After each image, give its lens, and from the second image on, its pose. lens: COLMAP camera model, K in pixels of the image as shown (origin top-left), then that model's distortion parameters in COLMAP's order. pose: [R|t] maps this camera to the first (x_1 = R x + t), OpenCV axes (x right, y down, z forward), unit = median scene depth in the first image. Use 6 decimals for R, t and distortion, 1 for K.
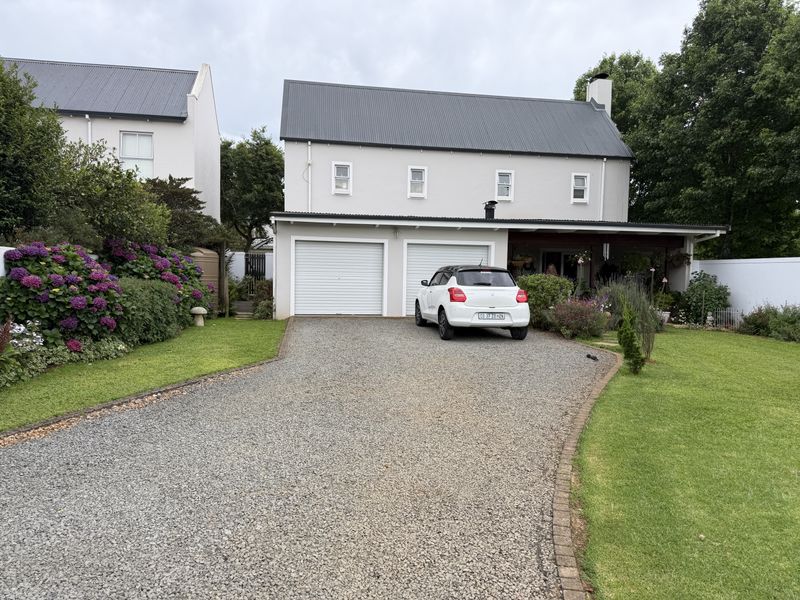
lens RADIAL K [[571.0, 0, 400.0], [0, 571.0, 300.0], [0, 0, 1]] dist [0.009706, 0.003330]
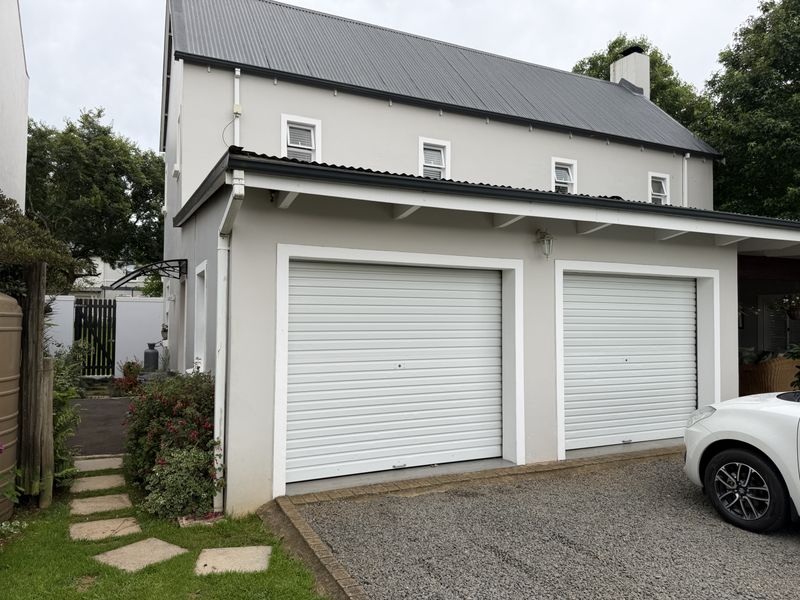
lens RADIAL K [[571.6, 0, 399.3], [0, 571.6, 291.1], [0, 0, 1]] dist [0.003129, -0.046211]
pose [[0.959222, -0.001995, 0.282648, -0.164151], [0.027439, 0.995909, -0.086092, -0.042919], [-0.281320, 0.090337, 0.955352, 0.512602]]
